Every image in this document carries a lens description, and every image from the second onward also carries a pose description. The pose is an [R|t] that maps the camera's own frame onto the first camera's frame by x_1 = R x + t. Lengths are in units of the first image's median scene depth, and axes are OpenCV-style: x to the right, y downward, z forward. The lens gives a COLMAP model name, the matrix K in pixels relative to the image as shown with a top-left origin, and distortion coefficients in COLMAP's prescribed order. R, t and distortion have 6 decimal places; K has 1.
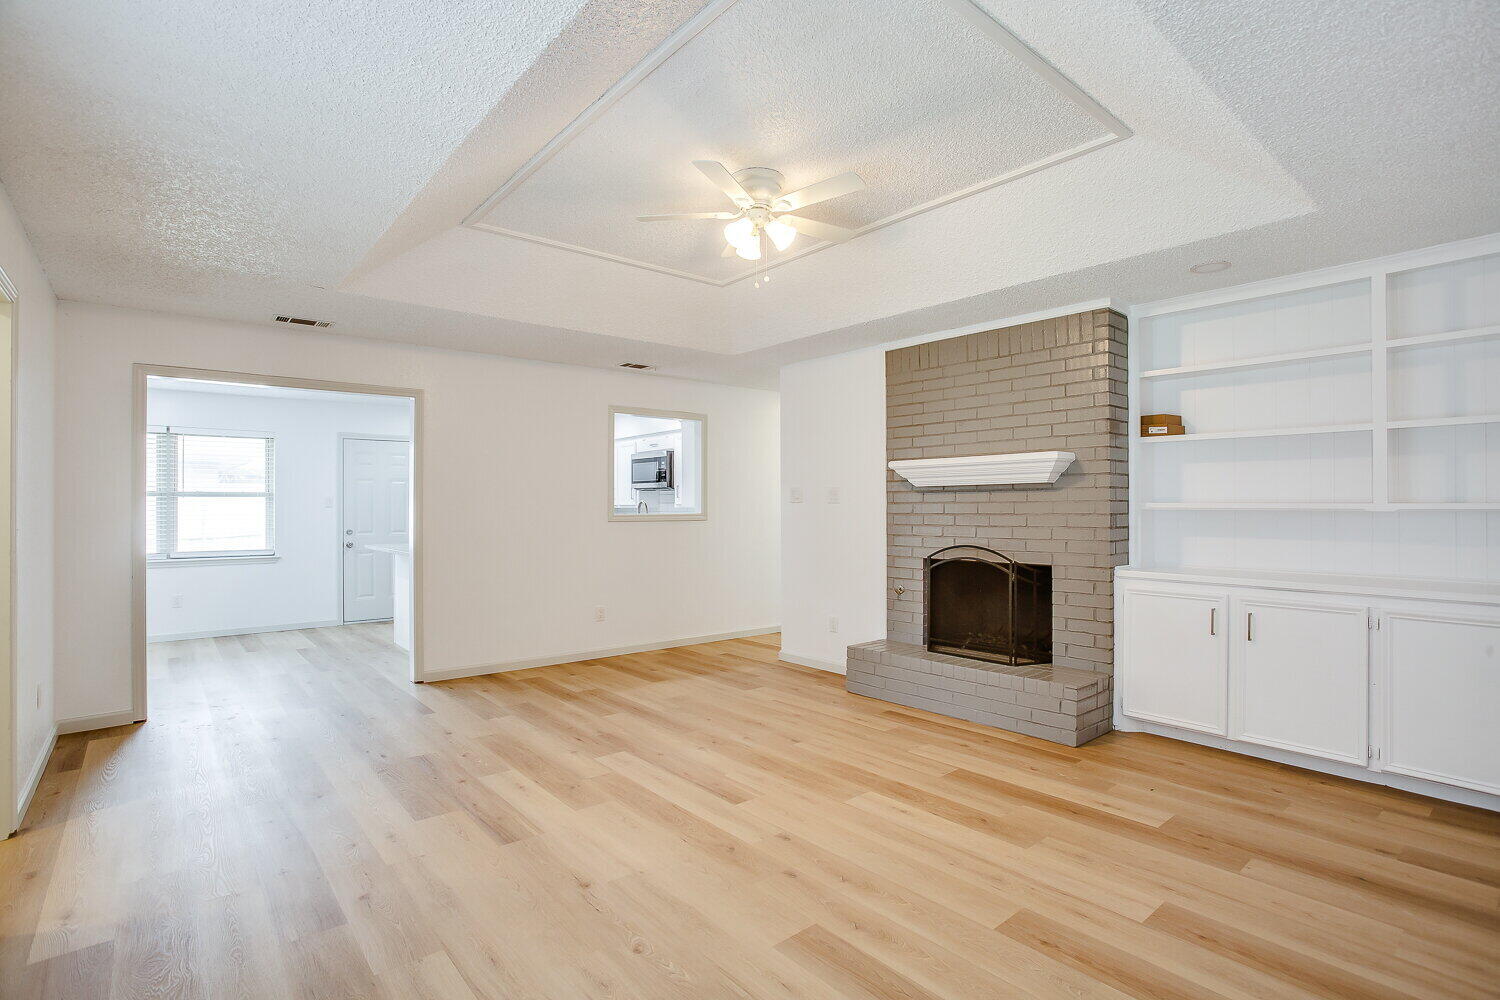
lens RADIAL K [[730.2, 0, 777.1], [0, 730.2, 496.6], [0, 0, 1]] dist [-0.057857, 0.022136]
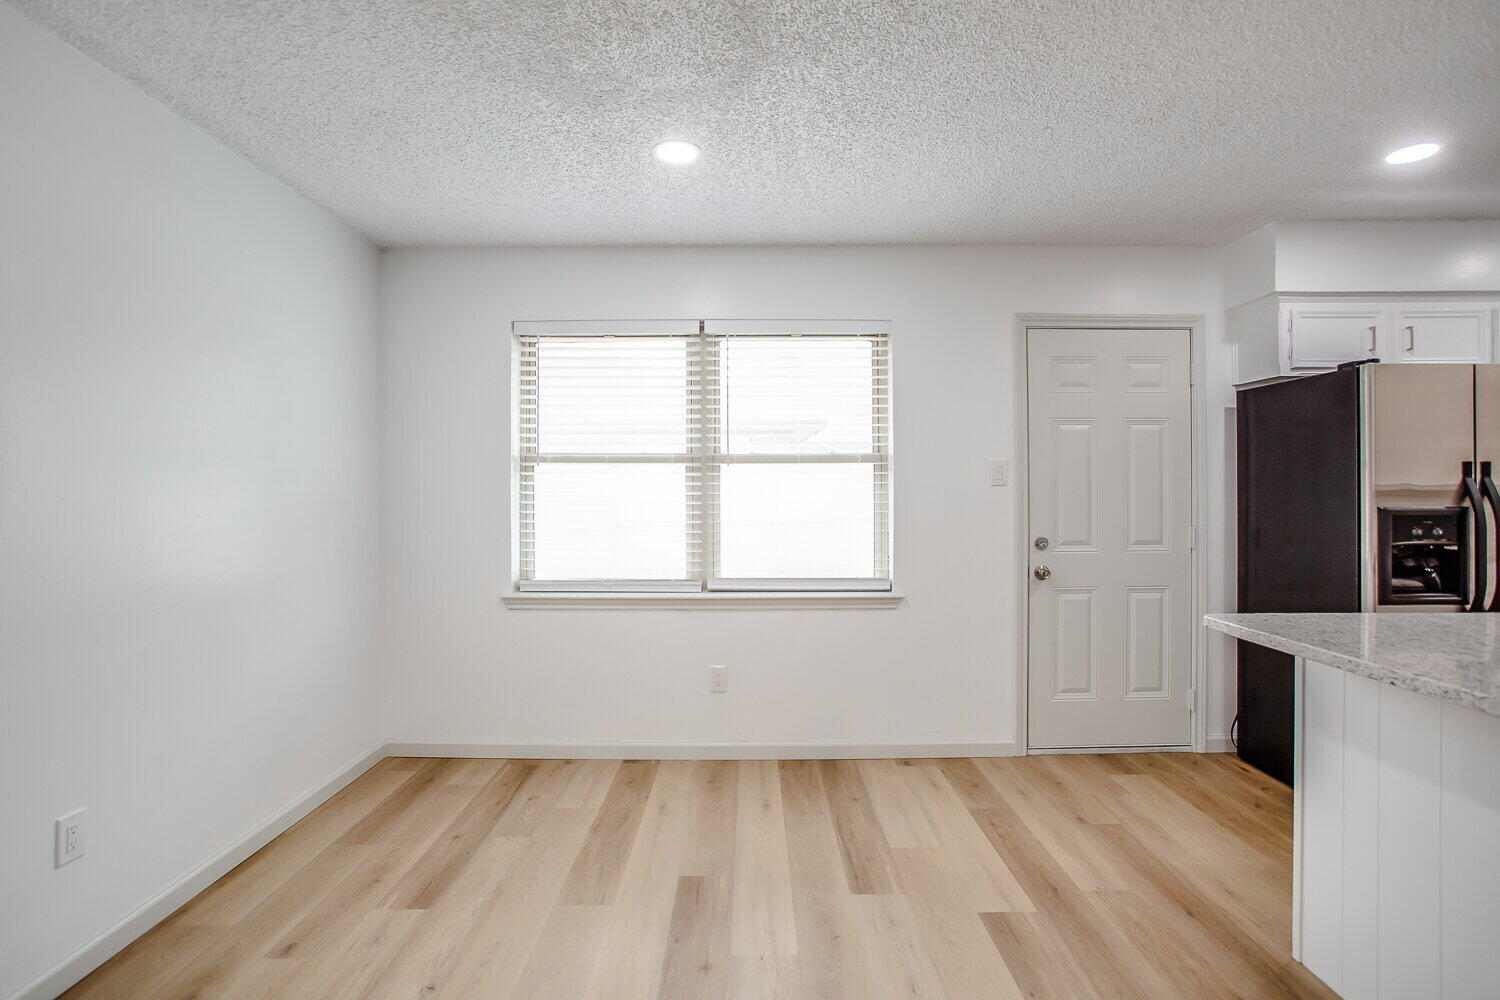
lens RADIAL K [[730.2, 0, 740.8], [0, 730.2, 491.6], [0, 0, 1]] dist [-0.057857, 0.022136]
pose [[0.738823, 0.001424, -0.673898, -0.463918], [0.009420, 0.999878, 0.012441, 0.012066], [0.673834, -0.015540, 0.738720, 0.595706]]
